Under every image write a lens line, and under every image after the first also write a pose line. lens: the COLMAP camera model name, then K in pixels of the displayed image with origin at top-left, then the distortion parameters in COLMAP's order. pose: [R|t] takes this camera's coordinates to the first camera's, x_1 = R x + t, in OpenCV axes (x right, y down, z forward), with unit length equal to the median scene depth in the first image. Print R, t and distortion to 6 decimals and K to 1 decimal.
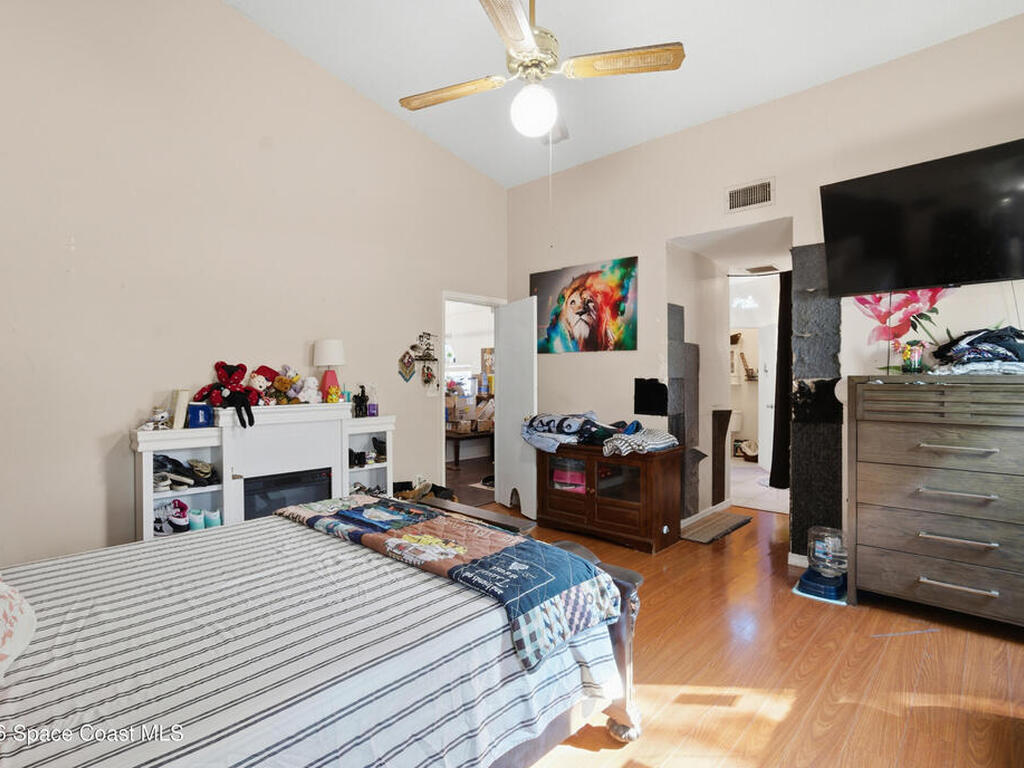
lens RADIAL K [[510.1, 0, 507.8], [0, 510.1, 383.0], [0, 0, 1]] dist [-0.037804, 0.005292]
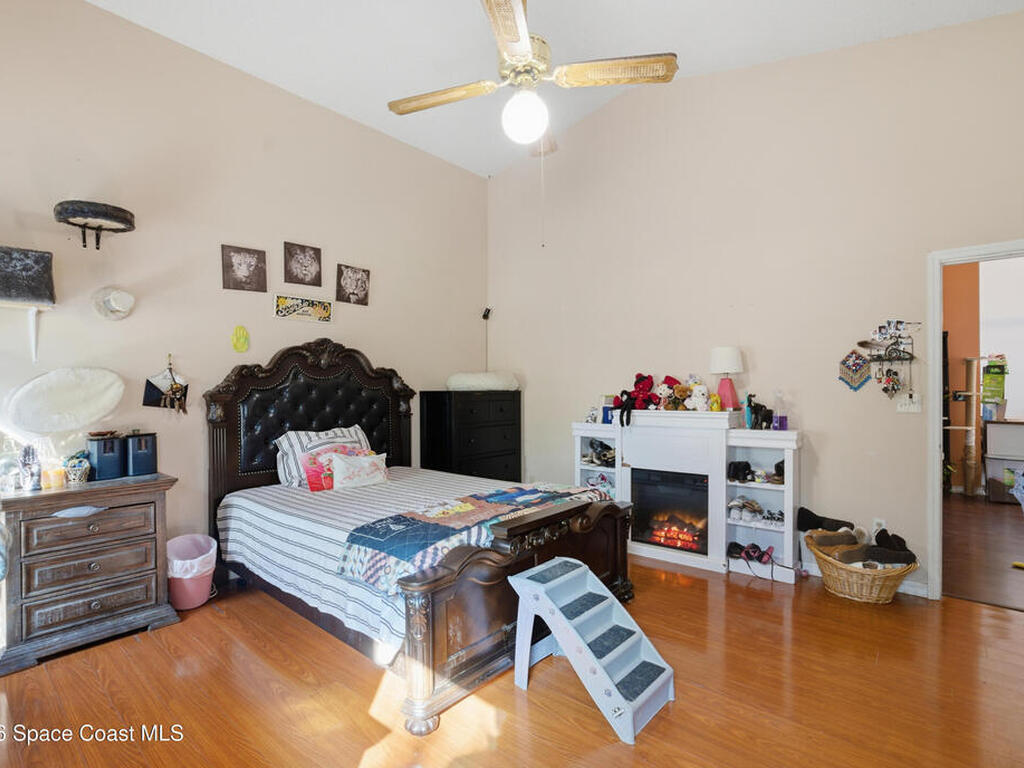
lens RADIAL K [[510.1, 0, 507.9], [0, 510.1, 387.9], [0, 0, 1]] dist [-0.037804, 0.005292]
pose [[0.077065, 0.001828, -0.997024, 0.615840], [-0.001064, 0.999998, 0.001751, -0.008477], [0.997025, 0.000926, 0.077067, 0.520224]]
